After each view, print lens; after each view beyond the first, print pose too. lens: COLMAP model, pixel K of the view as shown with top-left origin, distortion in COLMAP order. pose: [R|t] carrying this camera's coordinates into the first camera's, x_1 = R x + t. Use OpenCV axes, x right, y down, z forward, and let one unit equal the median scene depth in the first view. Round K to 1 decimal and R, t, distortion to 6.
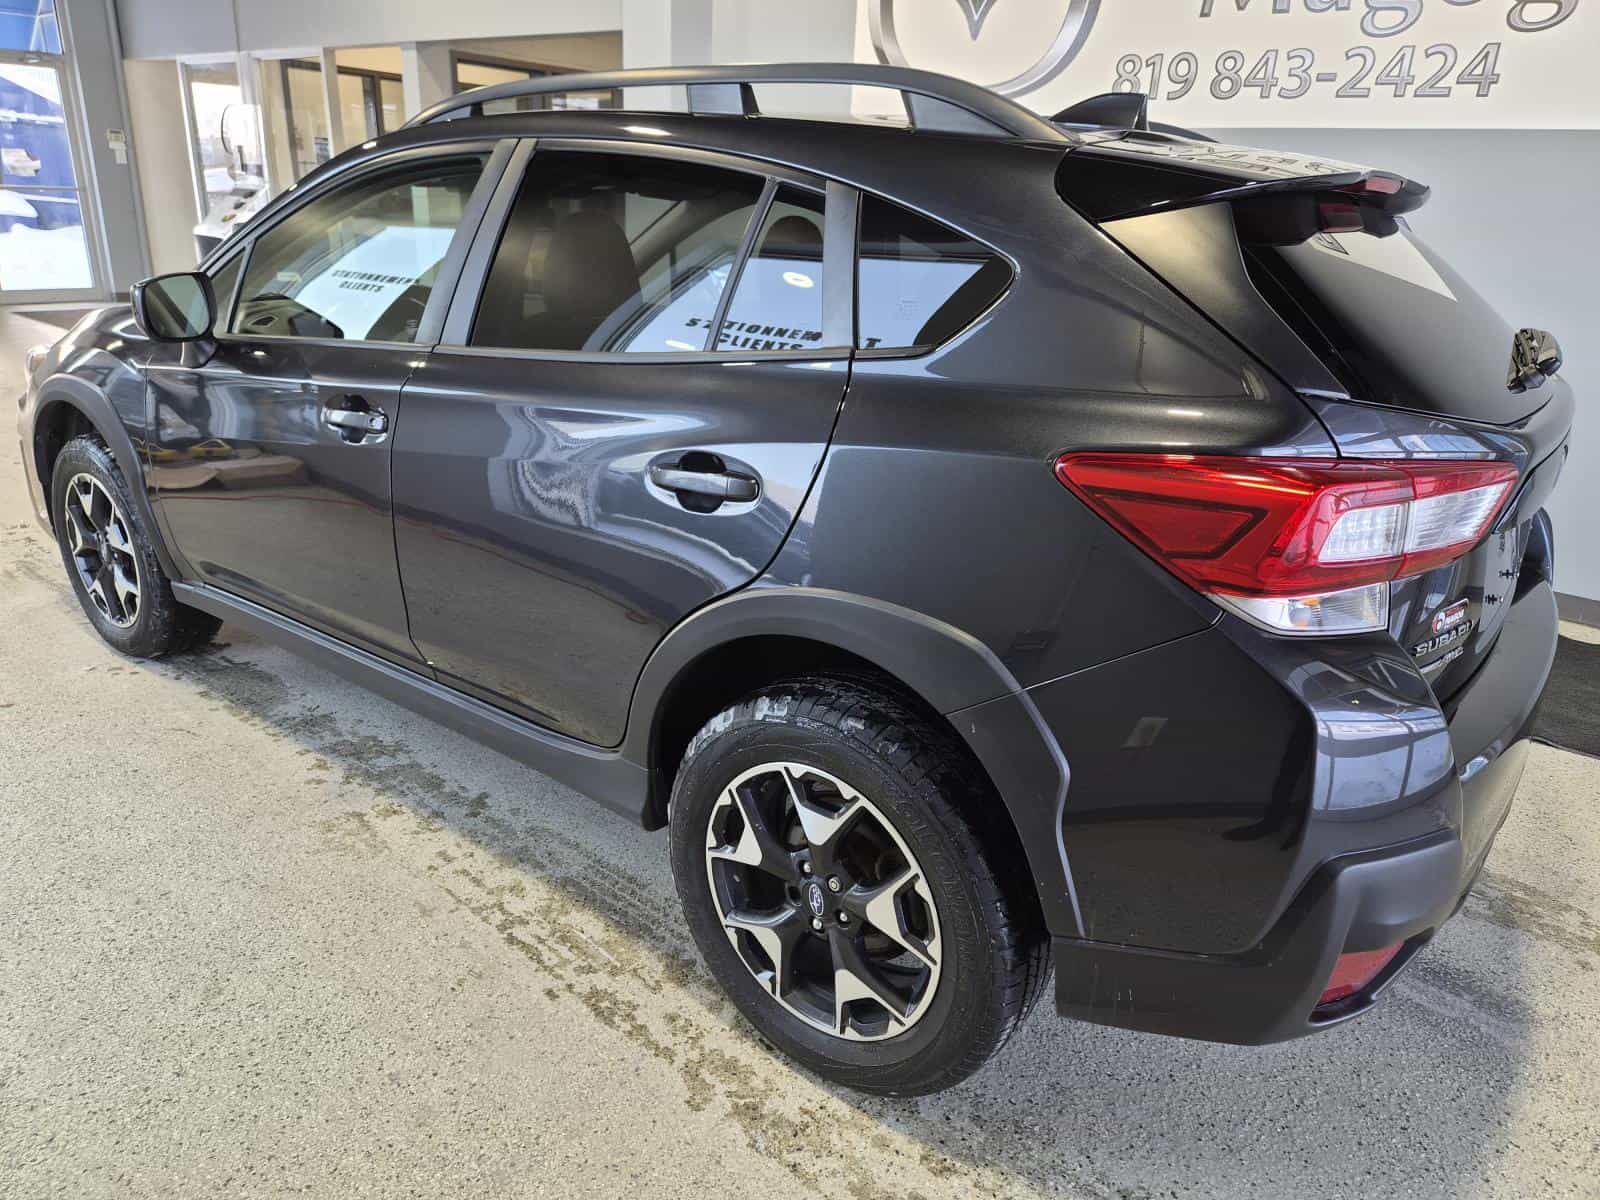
lens RADIAL K [[1144.1, 0, 803.8], [0, 1144.1, 595.4], [0, 0, 1]] dist [0.009378, -0.009198]
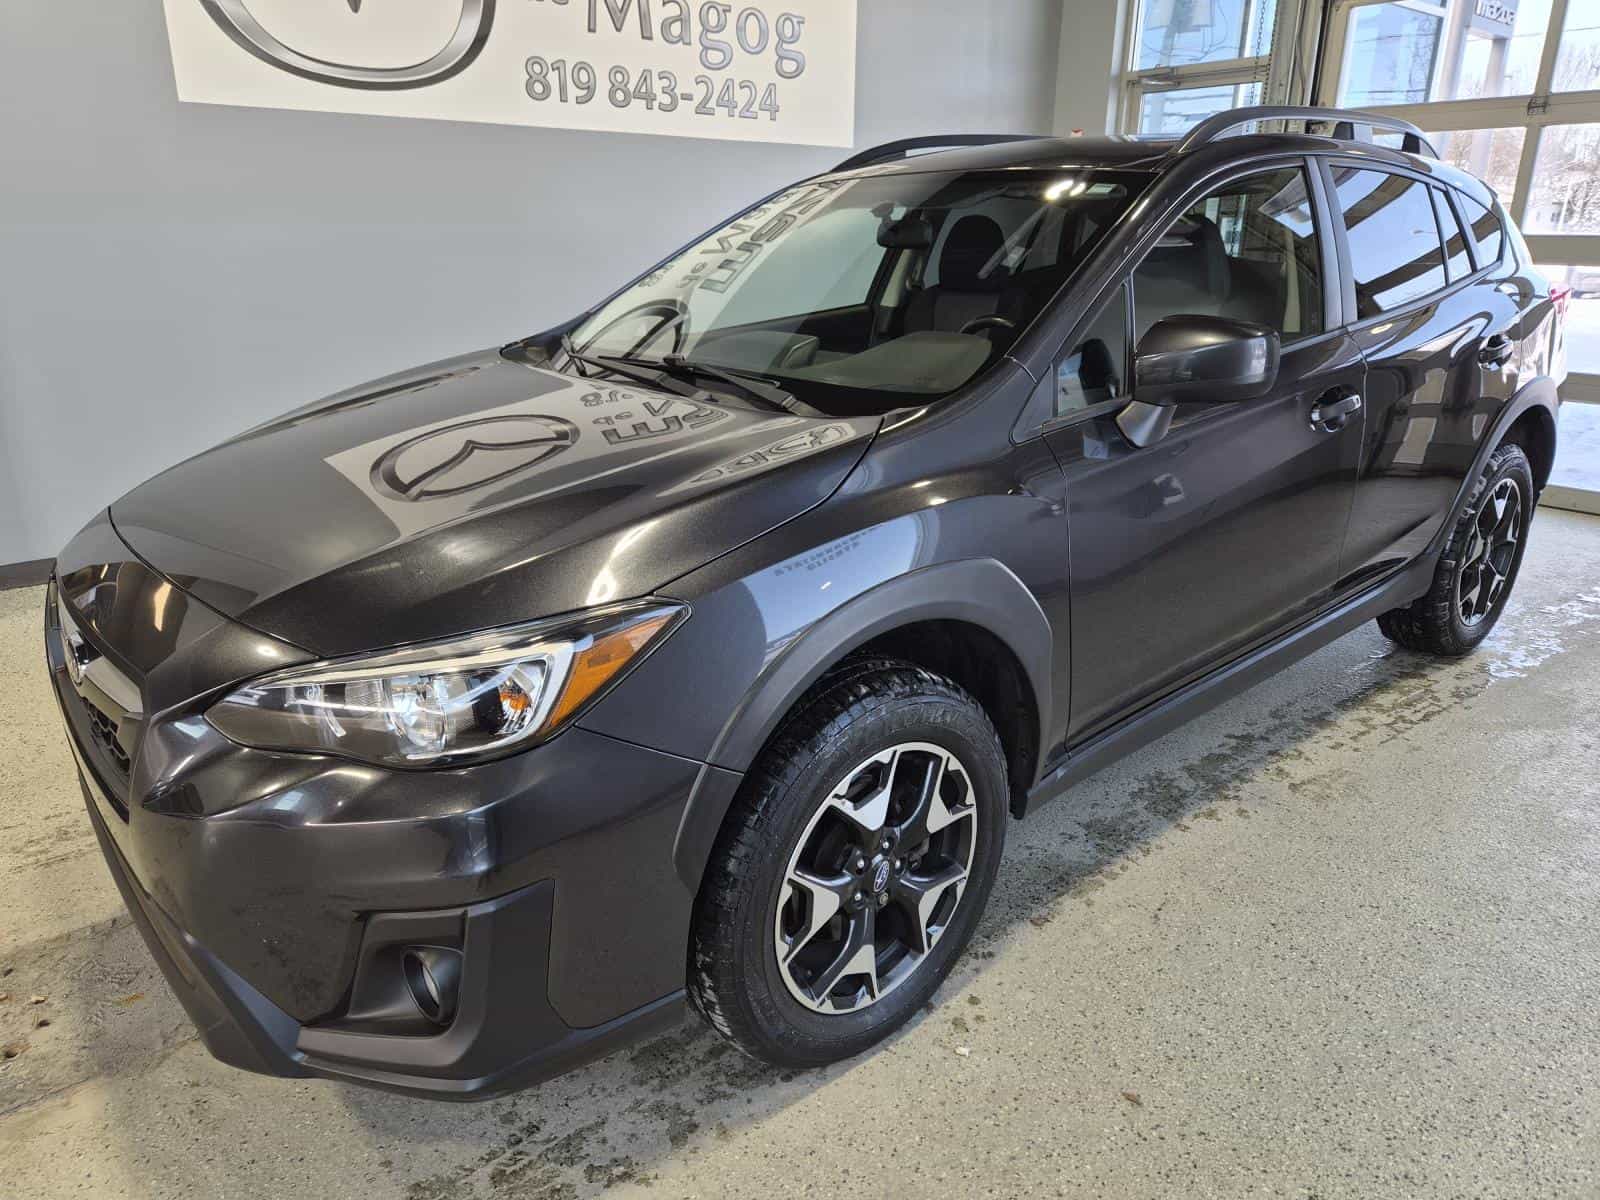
lens RADIAL K [[1144.1, 0, 803.8], [0, 1144.1, 595.4], [0, 0, 1]] dist [0.009378, -0.009198]
pose [[0.154456, -0.340377, 0.927517, -0.915918], [0.335551, 0.901054, 0.274788, -0.270842], [-0.929273, 0.268786, 0.253386, 0.735911]]
